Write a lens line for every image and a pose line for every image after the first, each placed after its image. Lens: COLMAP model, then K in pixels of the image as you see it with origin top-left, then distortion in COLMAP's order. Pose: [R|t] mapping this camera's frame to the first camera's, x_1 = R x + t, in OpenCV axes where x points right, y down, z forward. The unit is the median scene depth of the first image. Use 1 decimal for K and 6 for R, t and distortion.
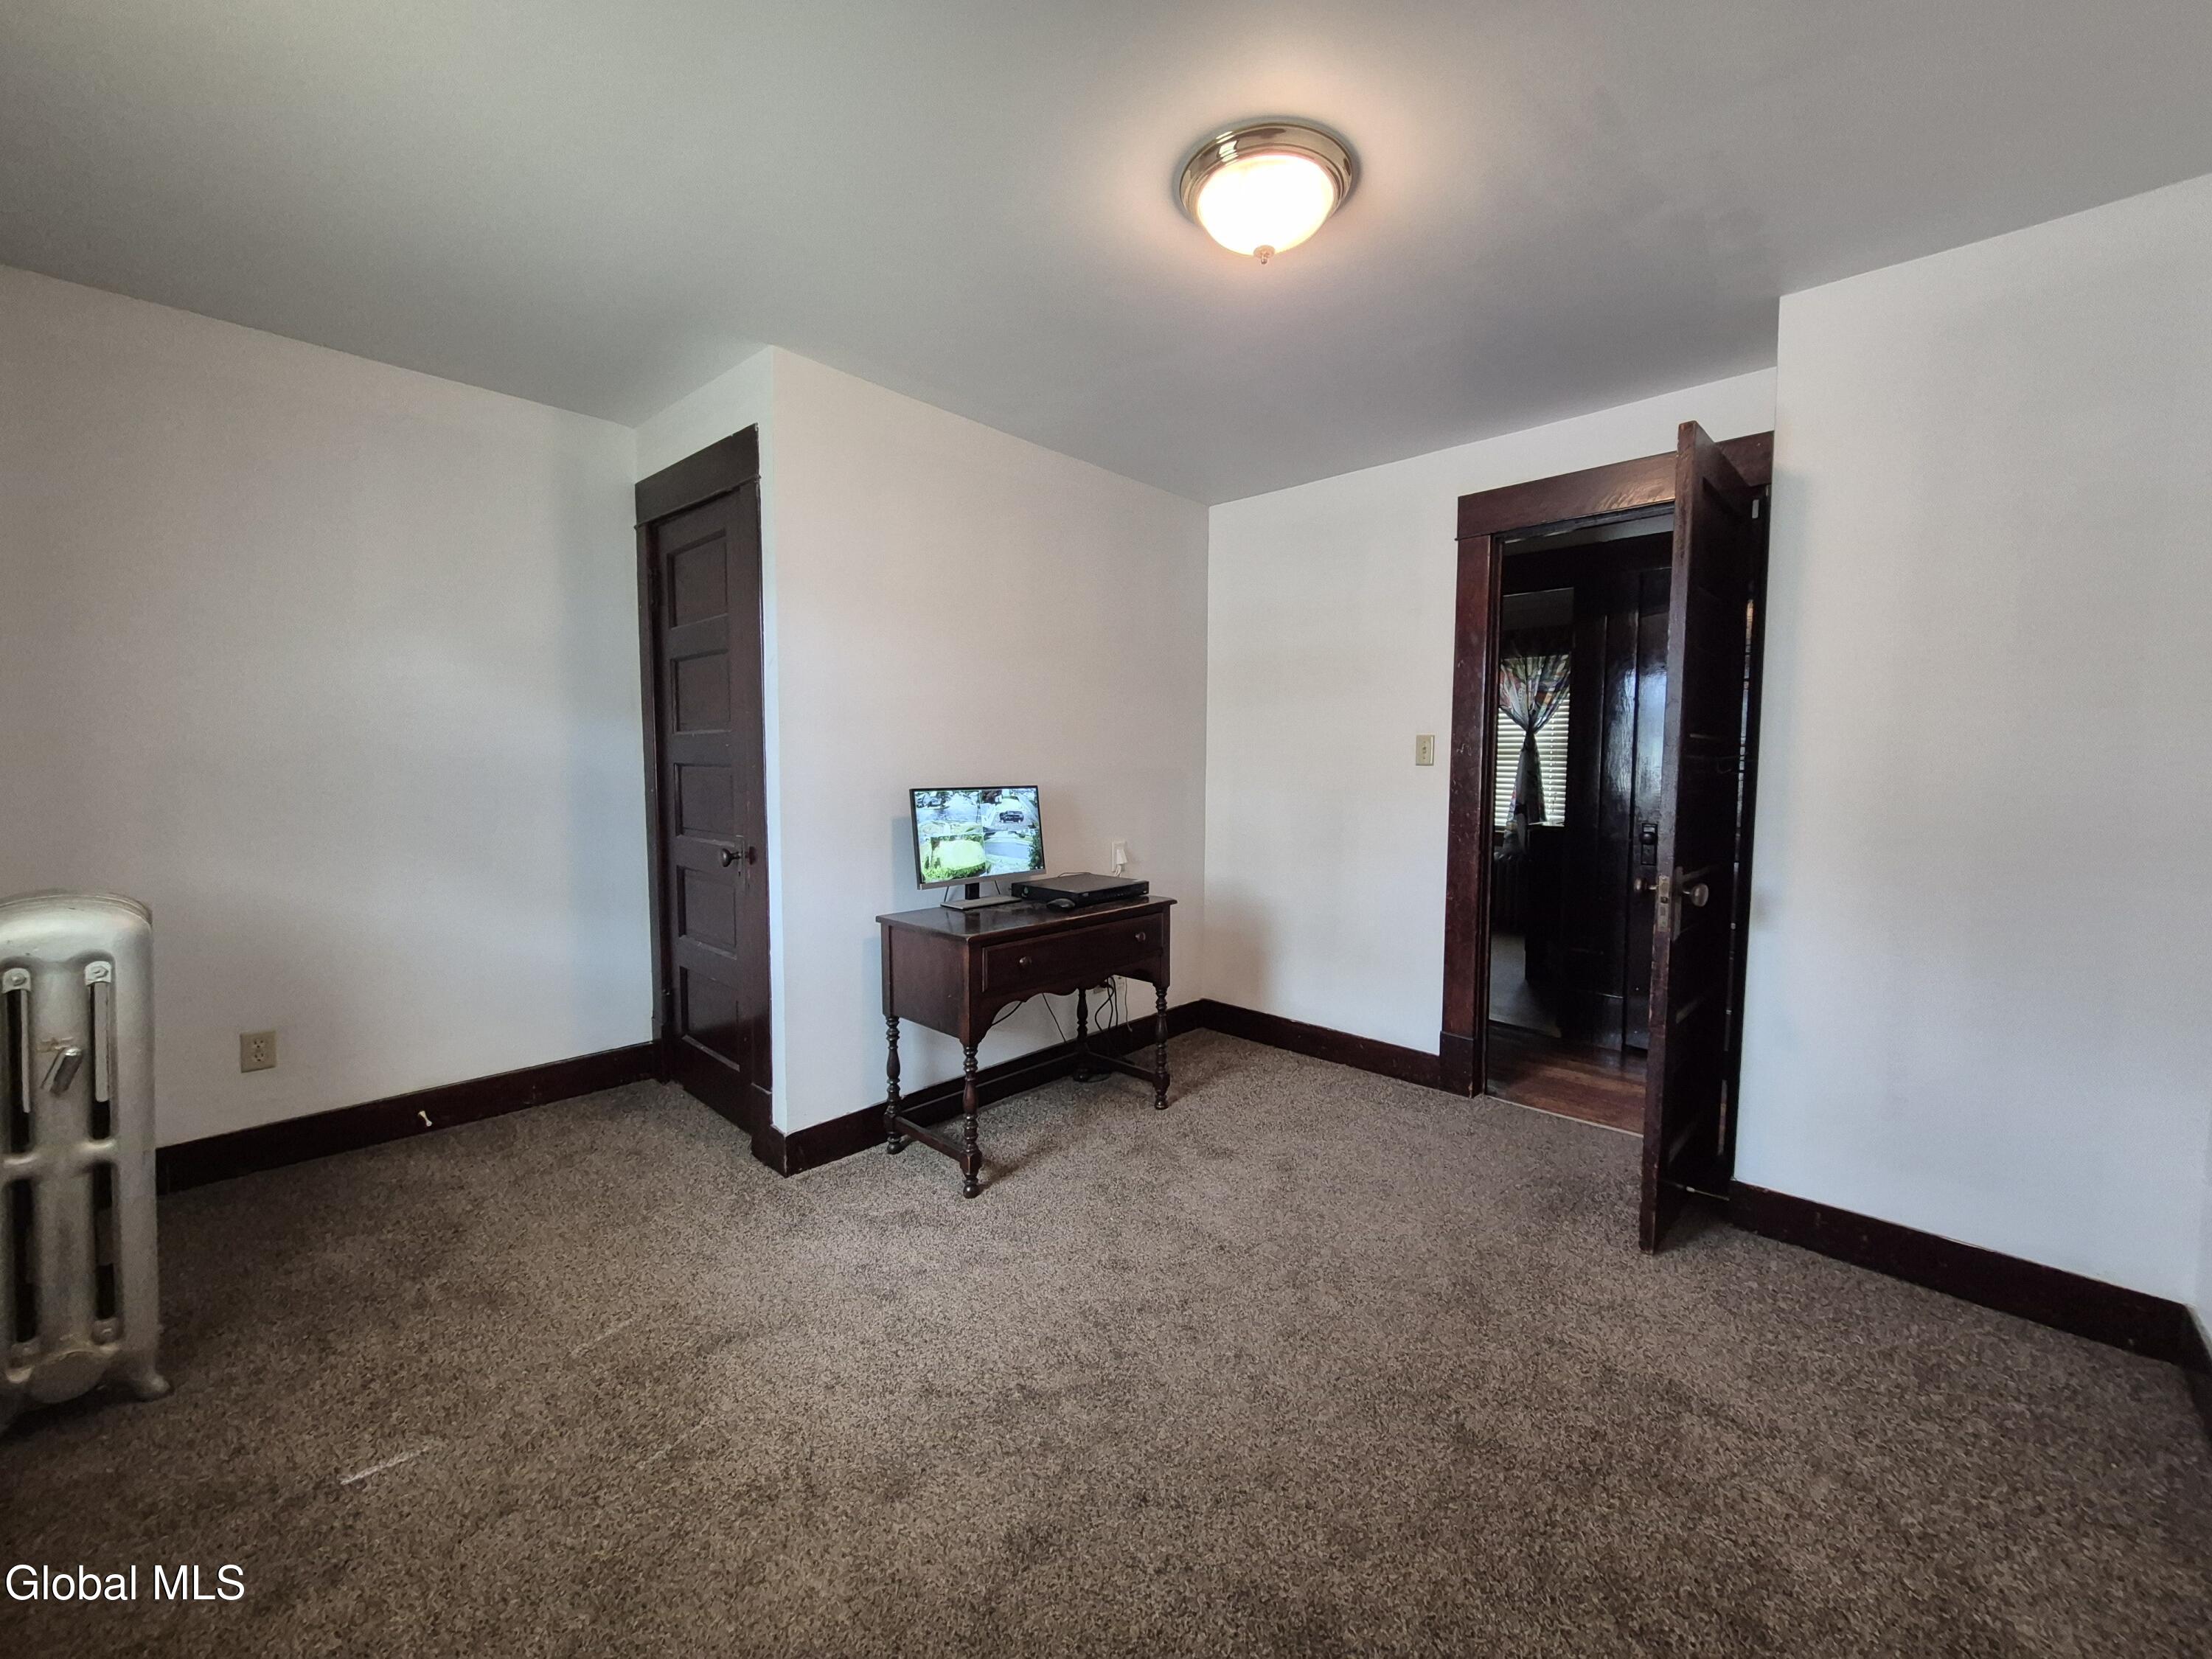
lens RADIAL K [[882.3, 0, 1125.2], [0, 882.3, 837.6], [0, 0, 1]] dist [-0.001054, -0.000321]
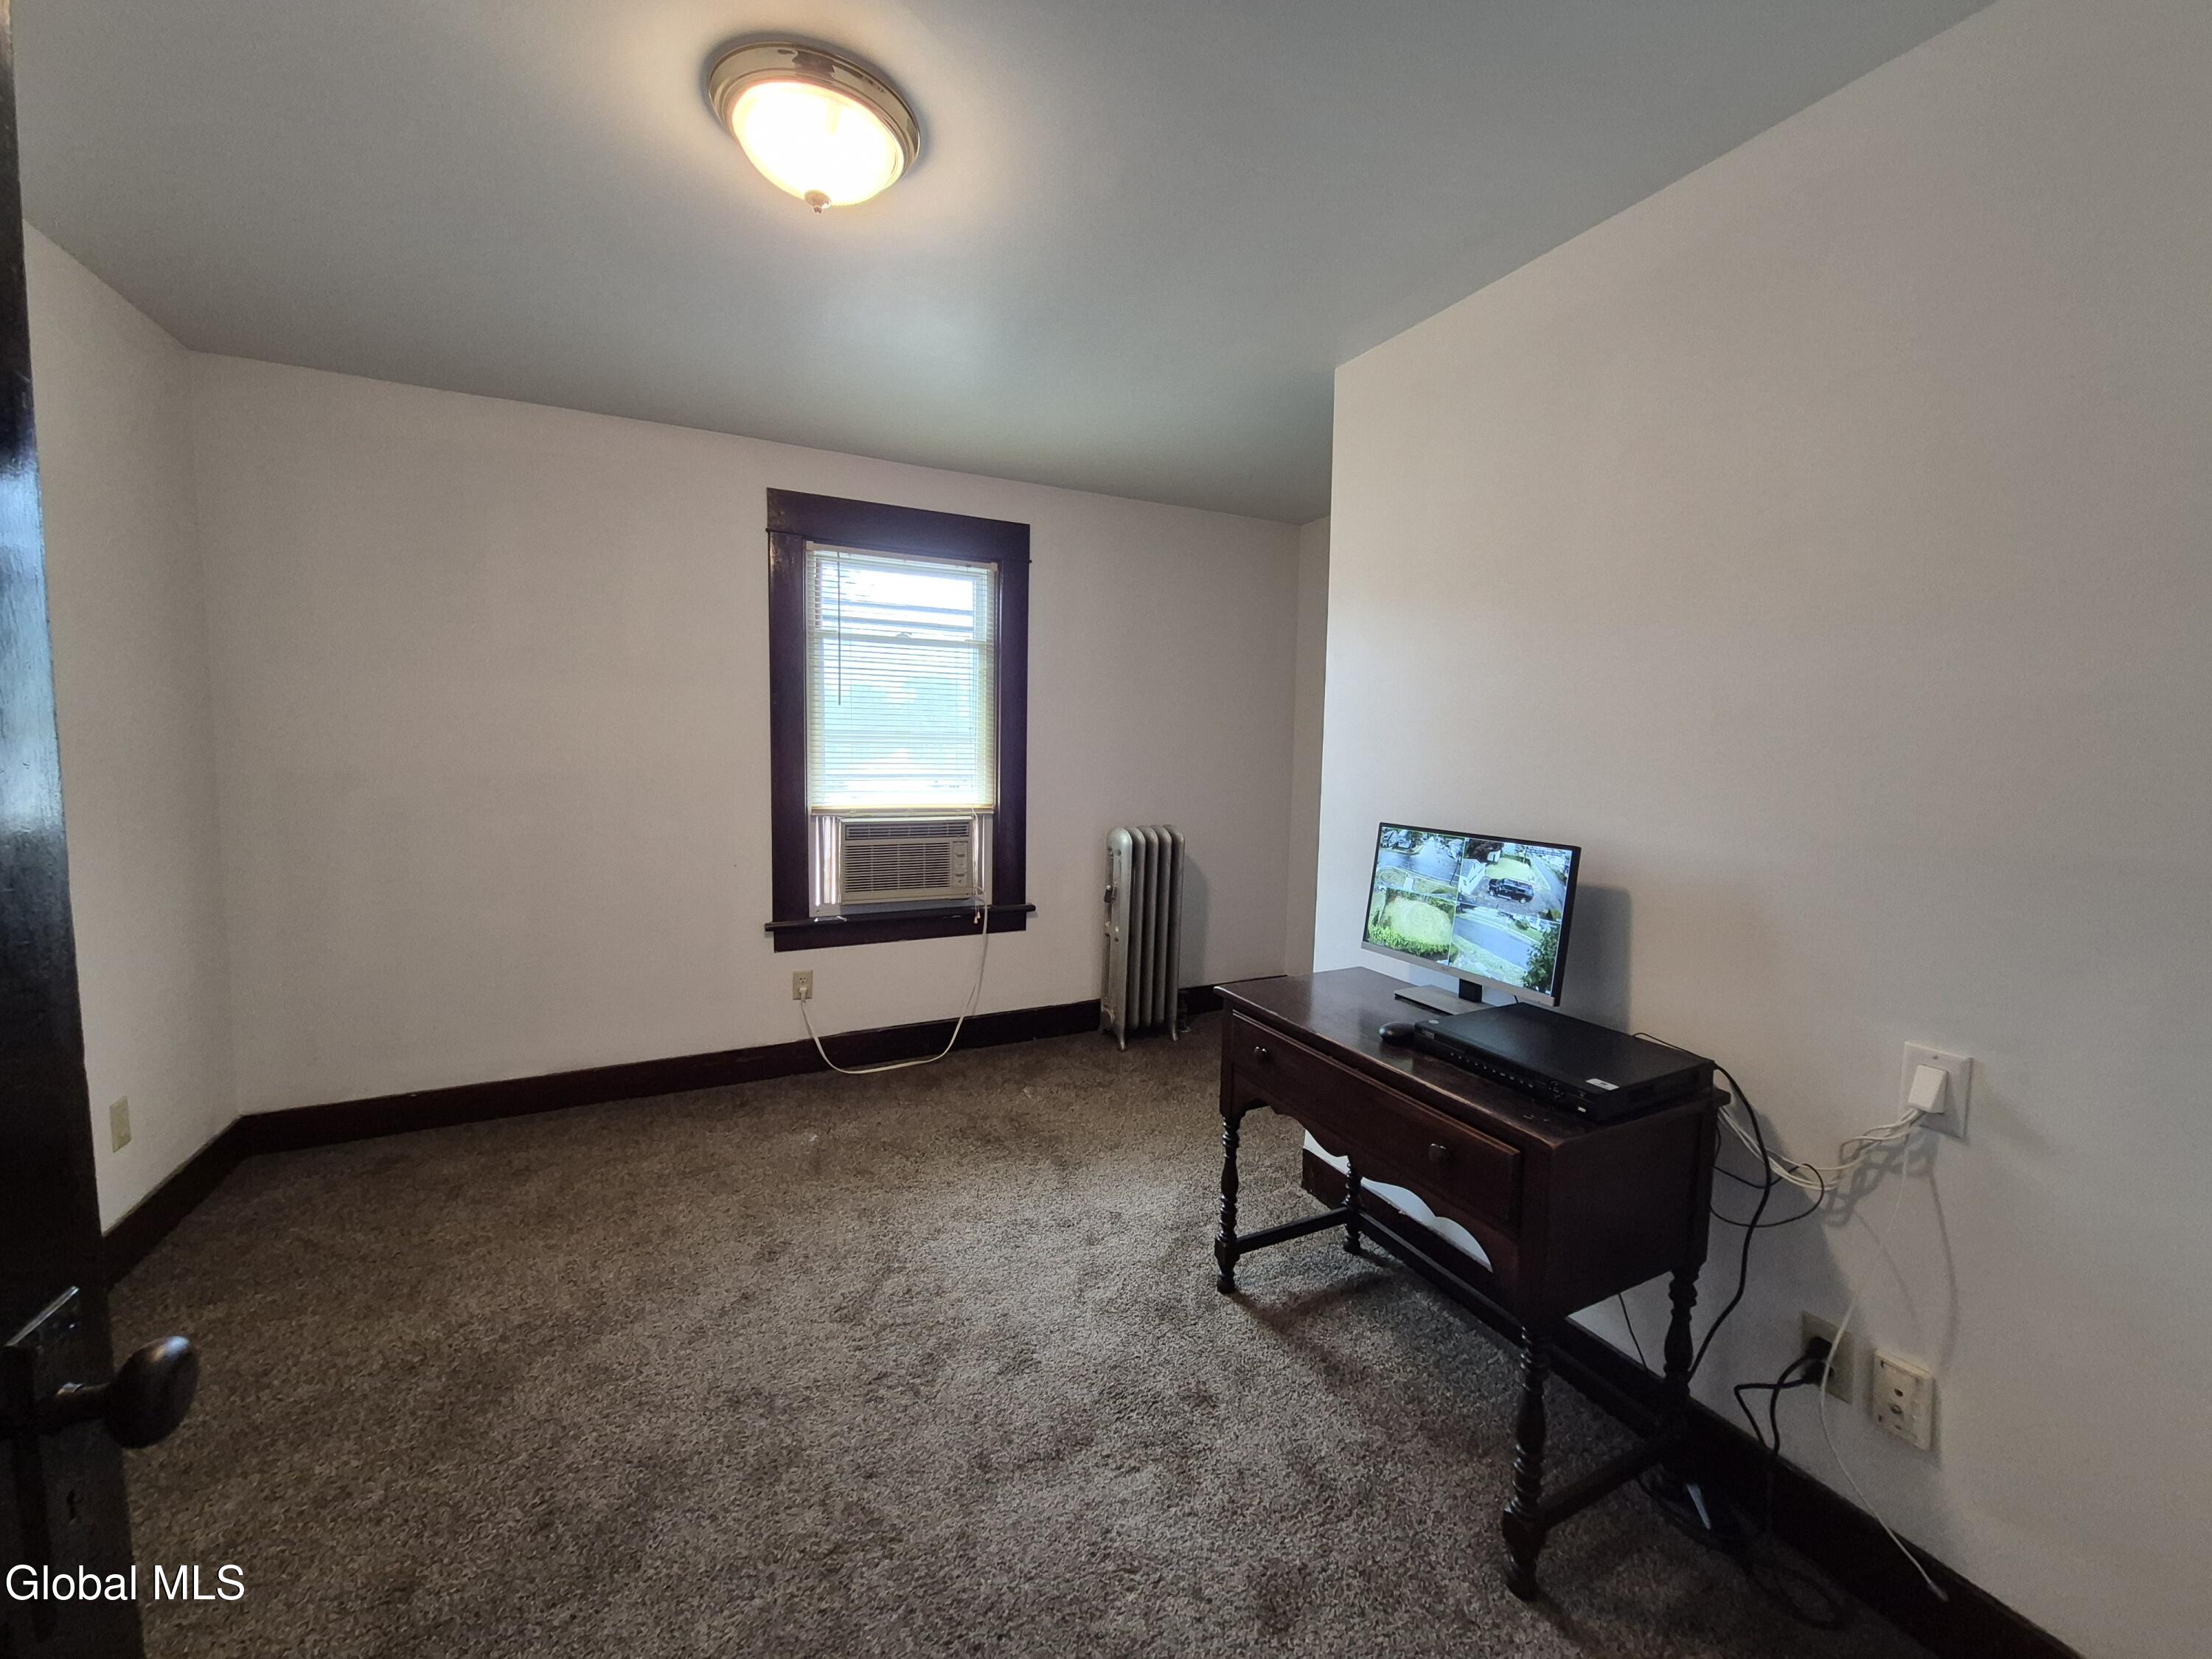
lens RADIAL K [[882.3, 0, 1130.2], [0, 882.3, 812.3], [0, 0, 1]] dist [-0.001054, -0.000321]
pose [[-0.364215, 0.061227, -0.929300, 0.546102], [-0.100170, 0.989473, 0.104451, -0.117846], [0.925912, 0.131131, -0.354248, 1.006022]]
